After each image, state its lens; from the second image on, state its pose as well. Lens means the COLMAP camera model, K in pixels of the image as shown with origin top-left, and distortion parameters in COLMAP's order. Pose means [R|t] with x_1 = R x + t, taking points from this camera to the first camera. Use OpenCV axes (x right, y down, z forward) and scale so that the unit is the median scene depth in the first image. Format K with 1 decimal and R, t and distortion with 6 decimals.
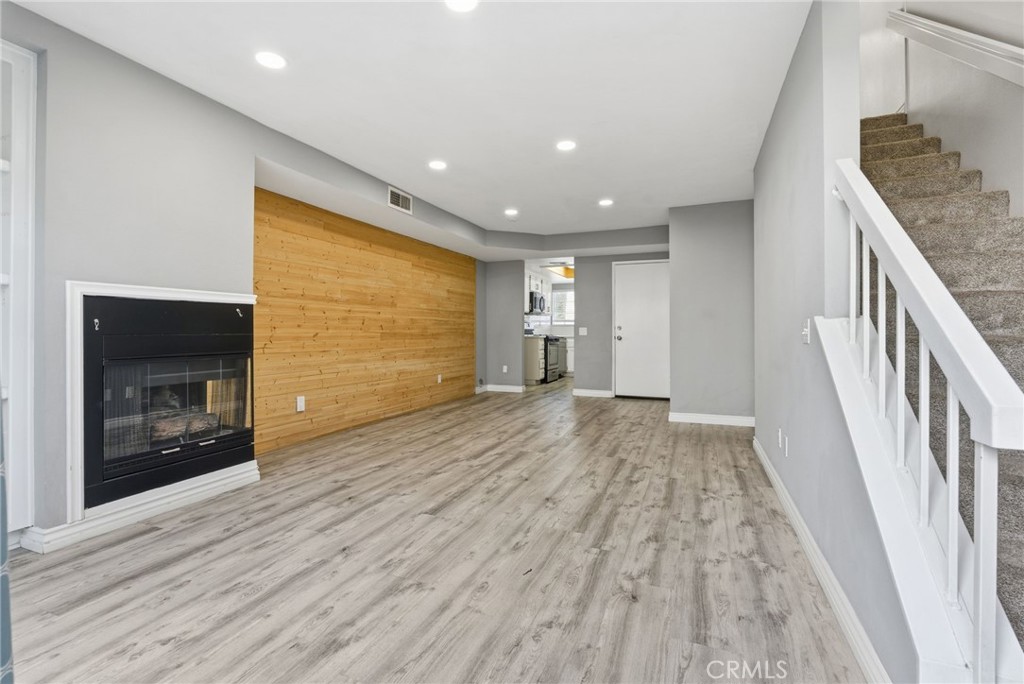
lens RADIAL K [[466.0, 0, 509.0], [0, 466.0, 359.5], [0, 0, 1]] dist [-0.007707, 0.002113]
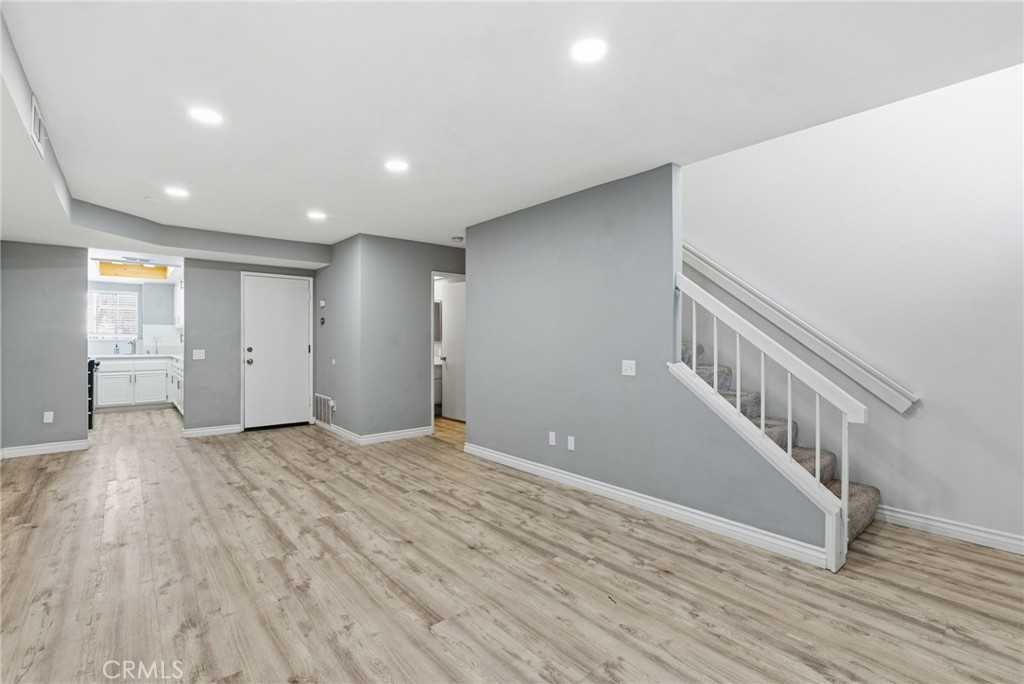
lens RADIAL K [[466.0, 0, 505.8], [0, 466.0, 344.9], [0, 0, 1]] dist [-0.007707, 0.002113]
pose [[0.467386, -0.016558, 0.883898, -0.665695], [0.051588, 0.998632, -0.008572, -0.098323], [-0.882547, 0.049605, 0.467600, 0.428509]]
